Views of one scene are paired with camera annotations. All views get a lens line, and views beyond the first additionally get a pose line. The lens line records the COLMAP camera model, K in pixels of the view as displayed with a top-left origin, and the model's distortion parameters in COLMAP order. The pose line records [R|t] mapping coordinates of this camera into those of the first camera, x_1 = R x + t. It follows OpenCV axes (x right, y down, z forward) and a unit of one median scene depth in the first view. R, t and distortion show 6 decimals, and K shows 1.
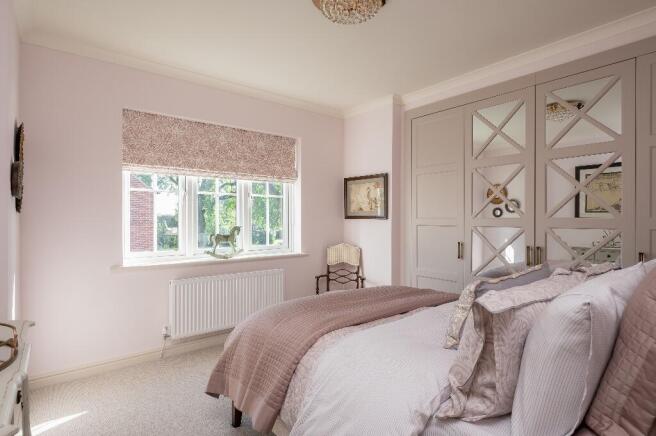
lens RADIAL K [[343.6, 0, 328.7], [0, 343.6, 221.3], [0, 0, 1]] dist [0.000335, -0.000025]
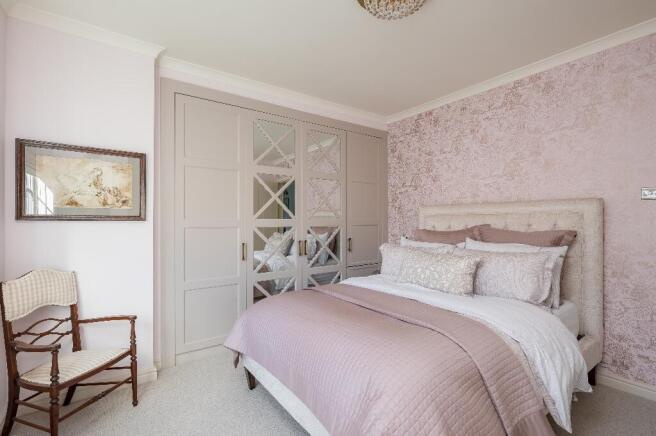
lens RADIAL K [[301.1, 0, 328.5], [0, 301.1, 215.4], [0, 0, 1]] dist [0.000389, -0.000198]
pose [[0.040836, -0.000726, 0.999166, -0.399434], [-0.000512, 1.000000, 0.000748, -0.016296], [-0.999166, -0.000543, 0.040836, 0.577584]]
